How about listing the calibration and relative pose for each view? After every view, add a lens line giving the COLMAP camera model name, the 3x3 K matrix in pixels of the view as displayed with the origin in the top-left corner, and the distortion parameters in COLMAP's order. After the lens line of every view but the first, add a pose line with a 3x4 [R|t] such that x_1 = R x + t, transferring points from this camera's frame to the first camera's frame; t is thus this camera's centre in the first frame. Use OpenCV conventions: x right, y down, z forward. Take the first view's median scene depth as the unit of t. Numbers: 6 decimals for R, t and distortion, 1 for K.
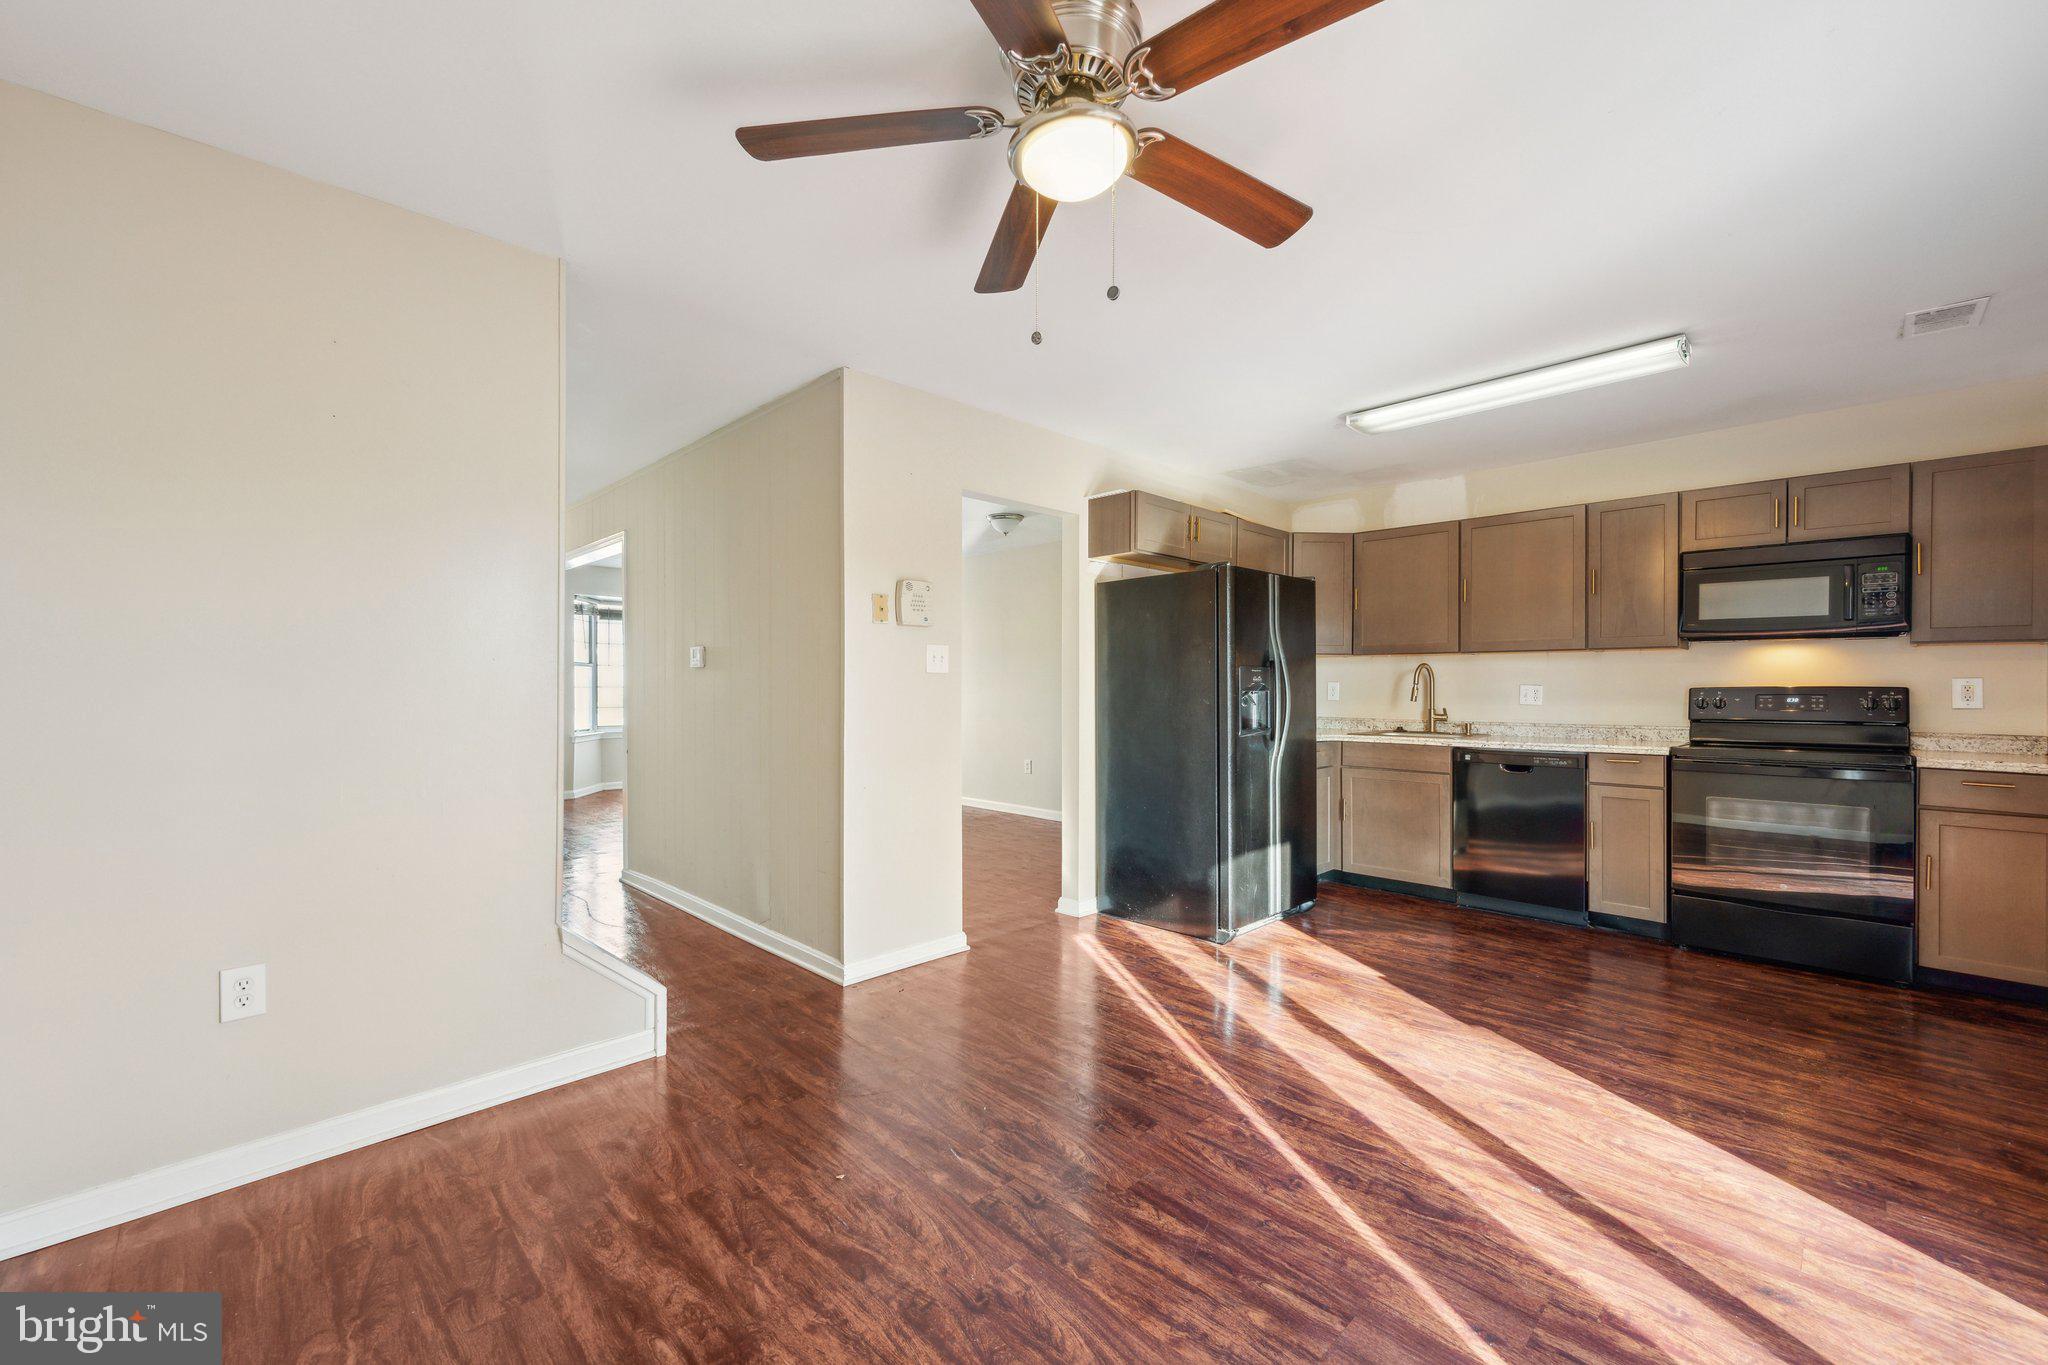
lens RADIAL K [[818.7, 0, 1025.6], [0, 818.7, 687.4], [0, 0, 1]] dist [0.001341, -0.000421]
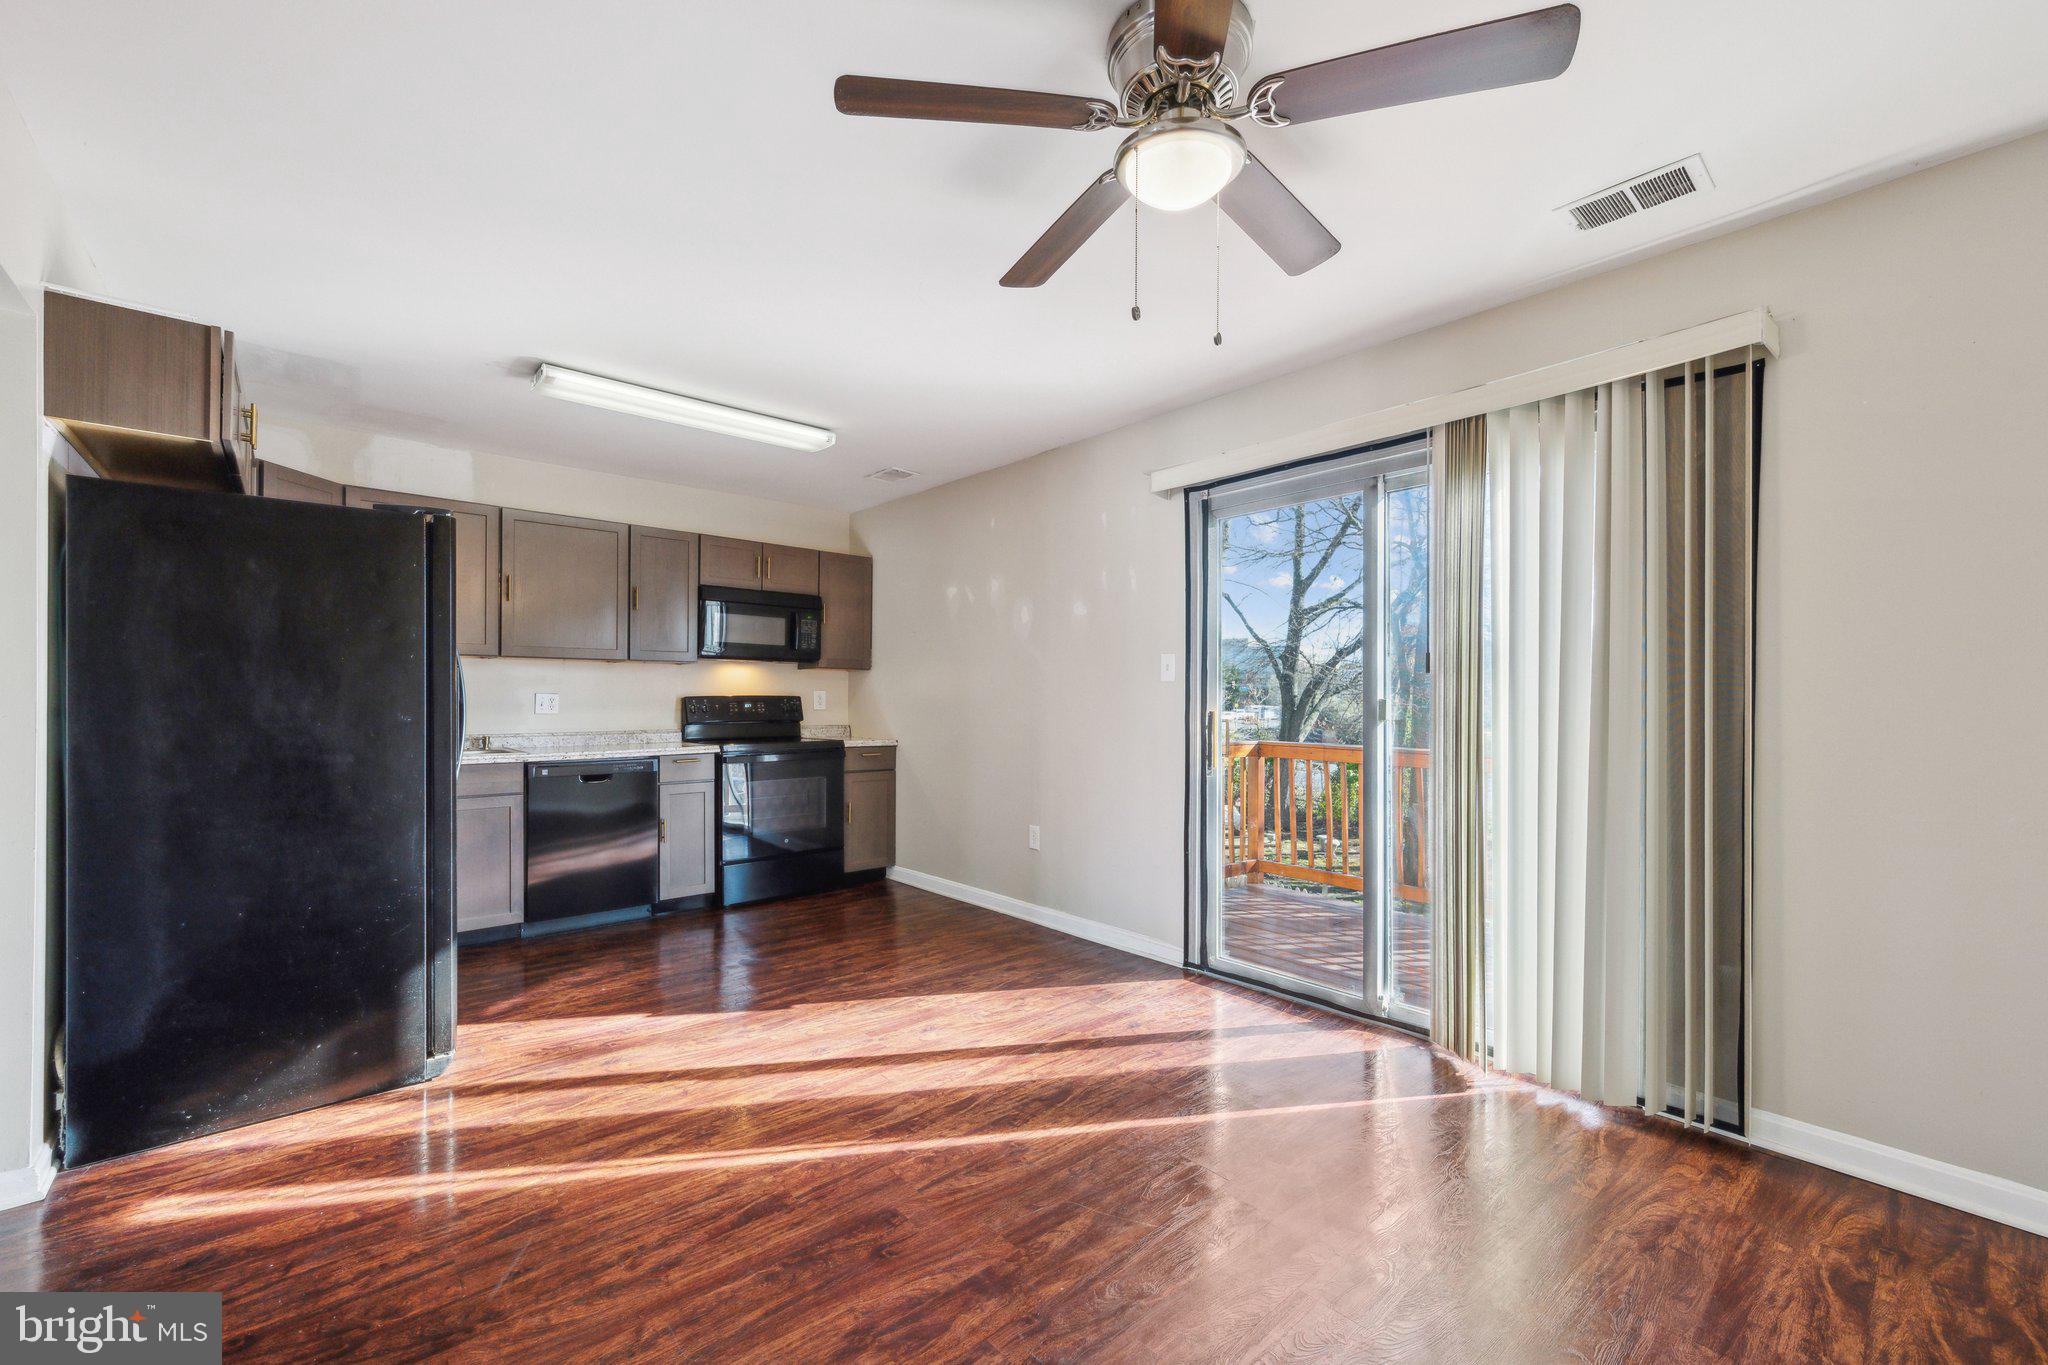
lens RADIAL K [[818.7, 0, 1031.4], [0, 818.7, 695.8], [0, 0, 1]] dist [0.001341, -0.000421]
pose [[0.061566, 0.000493, 0.998103, -0.387257], [-0.002786, 0.999996, -0.000322, -0.001523], [-0.998099, -0.002761, 0.061567, 0.456108]]
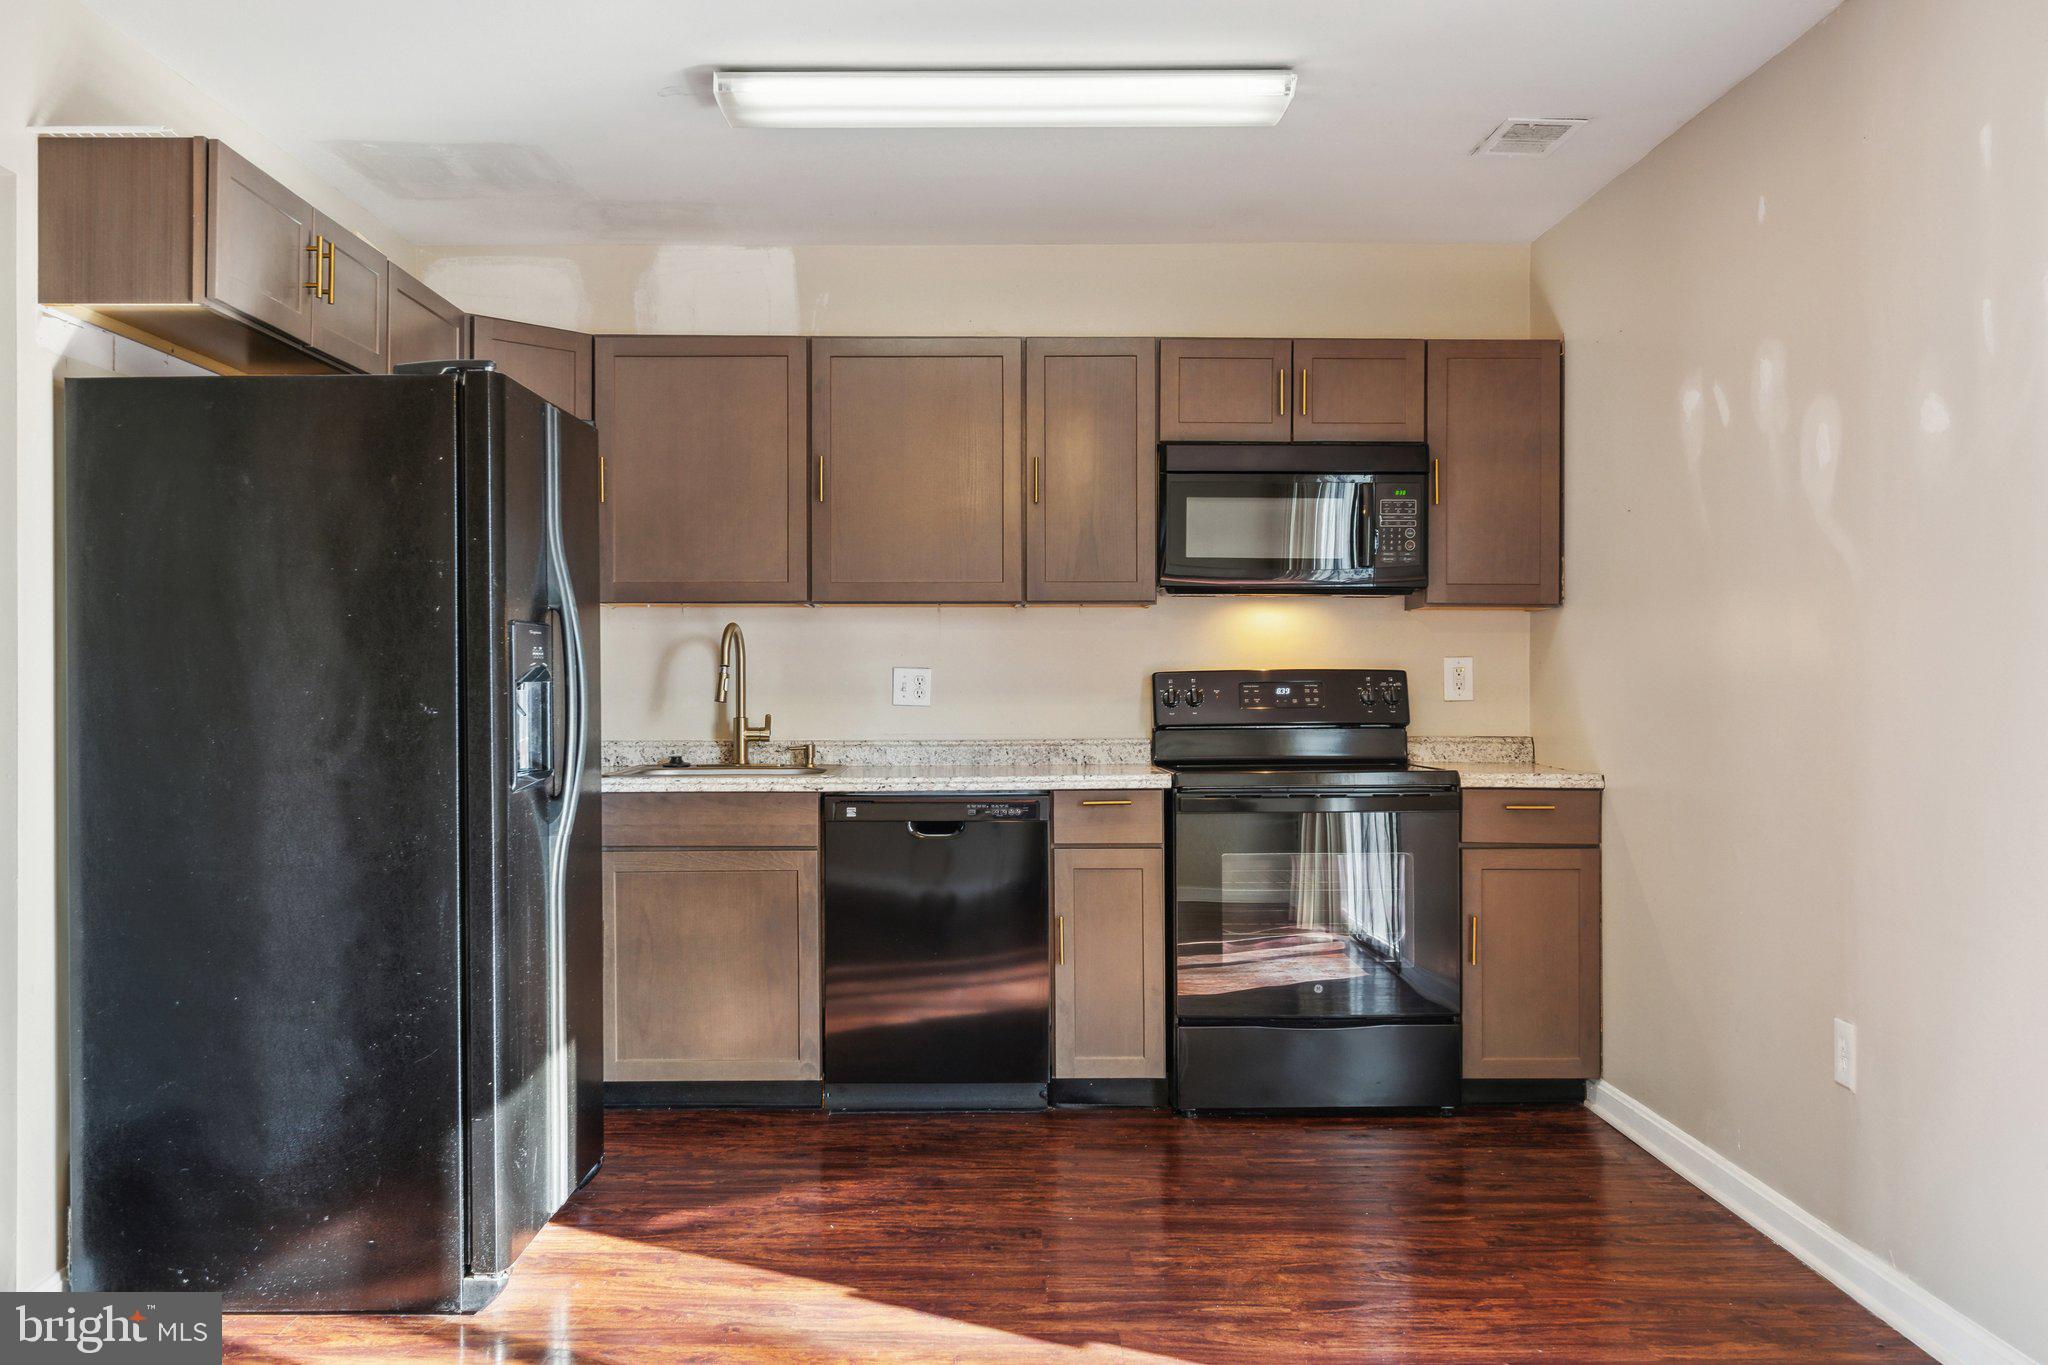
lens RADIAL K [[1775.9, 0, 1014.1], [0, 1775.9, 672.1], [0, 0, 1]] dist [-0.003791, 0.001483]
pose [[0.701246, -0.002776, 0.712914, -0.186993], [0.003192, 0.999995, 0.000754, -0.000851], [-0.712912, 0.001747, 0.701251, 0.192053]]
